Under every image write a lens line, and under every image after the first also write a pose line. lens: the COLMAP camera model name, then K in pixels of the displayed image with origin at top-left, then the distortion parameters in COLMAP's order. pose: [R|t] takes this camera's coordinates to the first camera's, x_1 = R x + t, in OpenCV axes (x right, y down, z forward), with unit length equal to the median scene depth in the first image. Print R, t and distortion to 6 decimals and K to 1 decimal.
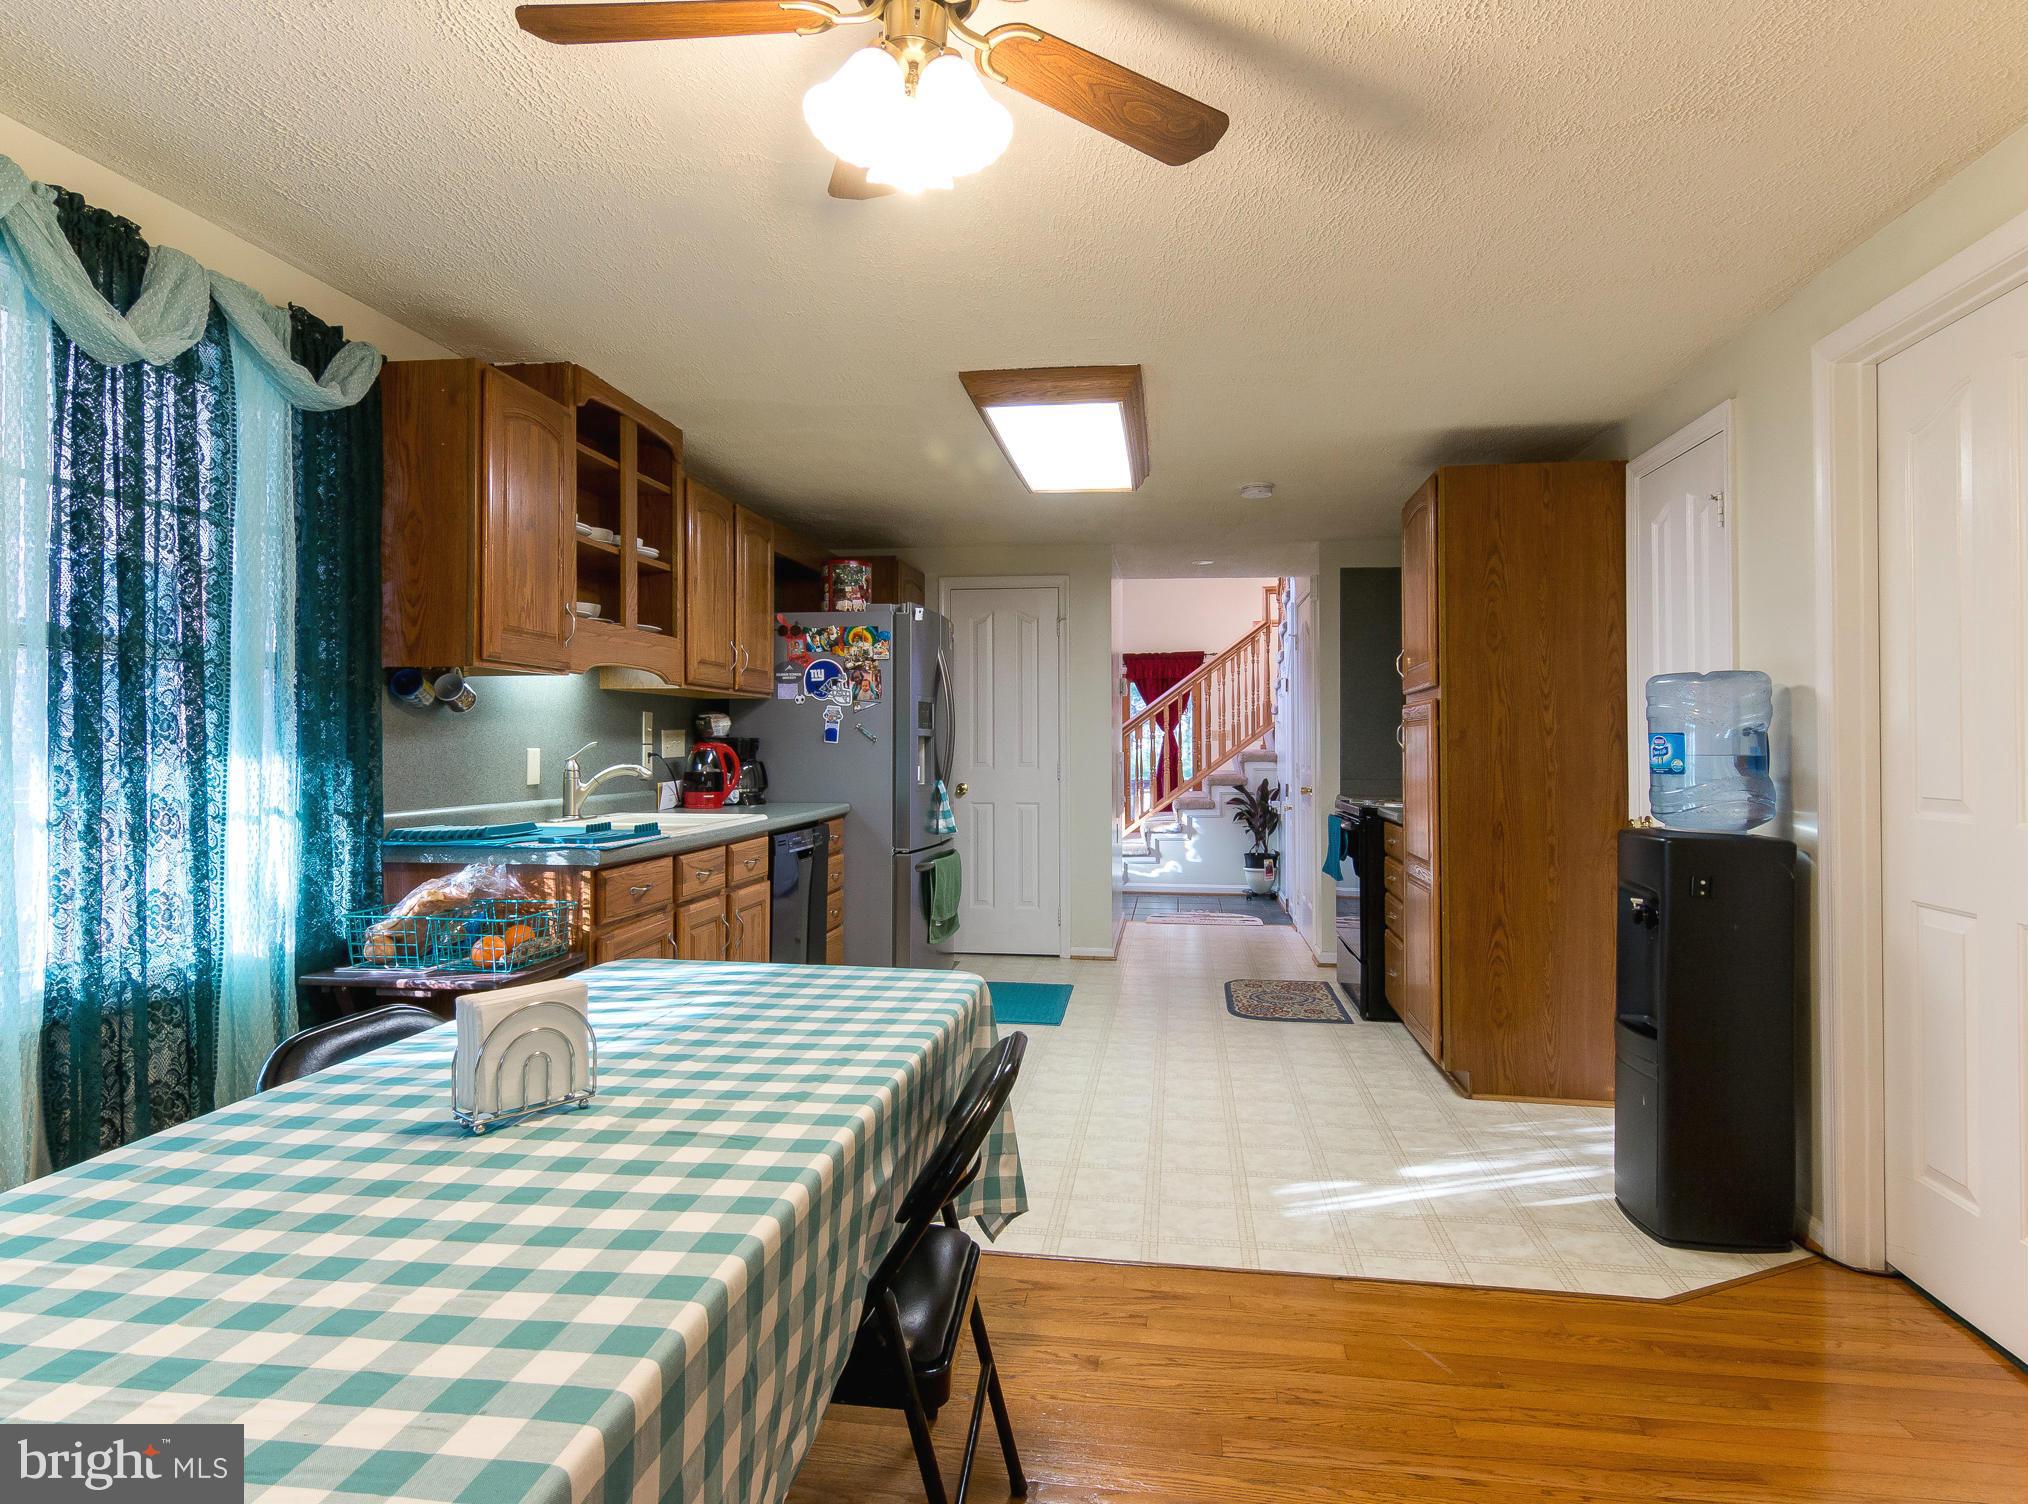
lens RADIAL K [[1211.2, 0, 1017.8], [0, 1211.2, 746.0], [0, 0, 1]] dist [0.010110, -0.013249]
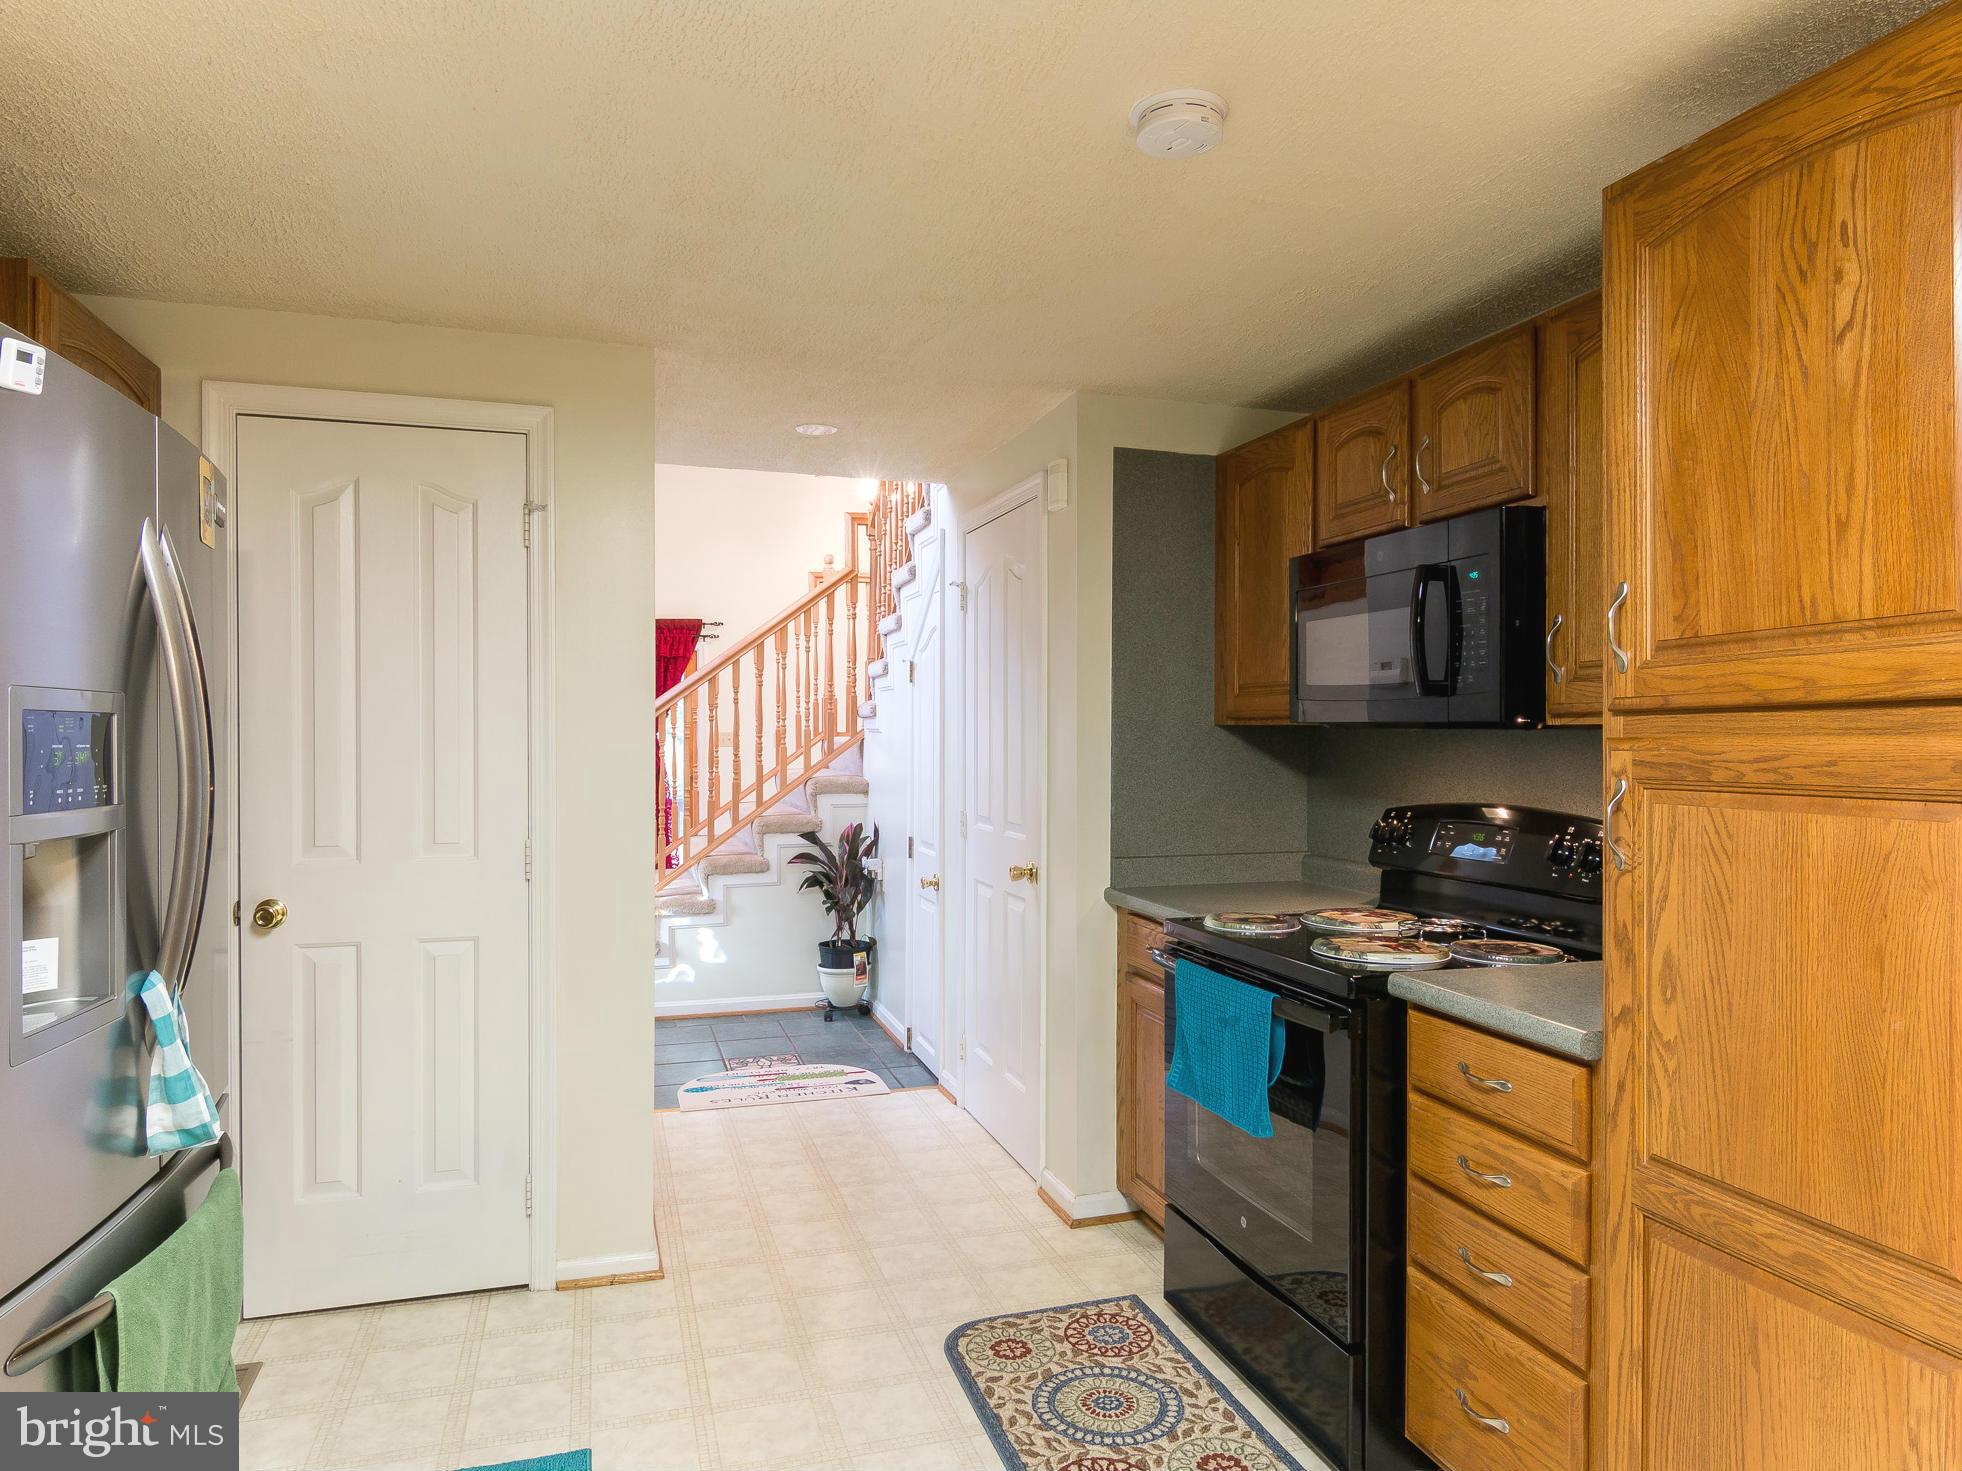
lens RADIAL K [[1171.8, 0, 978.9], [0, 1171.8, 732.1], [0, 0, 1]] dist [0.010110, -0.013249]
pose [[0.892333, -0.000260, 0.451377, -0.009207], [-0.001004, 0.999996, 0.002560, -0.020519], [-0.451376, -0.002737, 0.892329, 0.437491]]
